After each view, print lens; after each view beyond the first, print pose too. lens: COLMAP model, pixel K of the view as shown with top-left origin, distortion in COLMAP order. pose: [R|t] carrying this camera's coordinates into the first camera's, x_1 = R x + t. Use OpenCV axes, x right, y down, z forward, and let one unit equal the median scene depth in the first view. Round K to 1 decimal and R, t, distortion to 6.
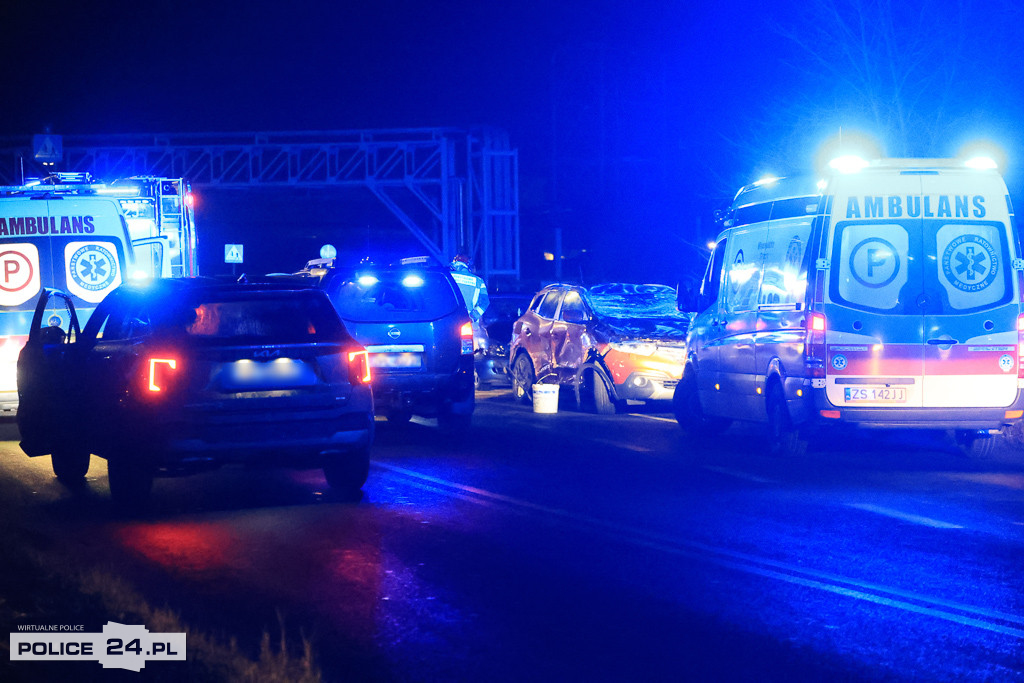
lens RADIAL K [[3147.4, 0, 515.1], [0, 3147.4, 325.6], [0, 0, 1]] dist [0.852363, 0.397518]
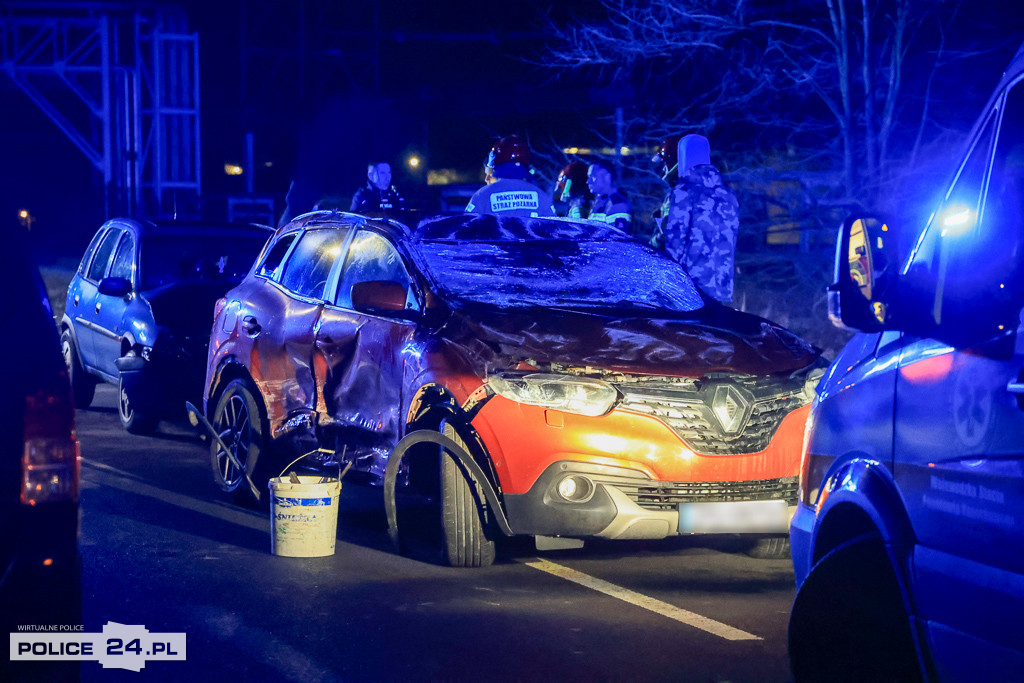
lens RADIAL K [[3147.4, 0, 515.1], [0, 3147.4, 325.6], [0, 0, 1]] dist [0.852363, 0.397518]
pose [[0.994637, 0.014431, 0.102420, -0.004511], [-0.017073, 0.999543, 0.024966, -0.009825], [-0.102012, -0.026580, 0.994428, 0.640598]]
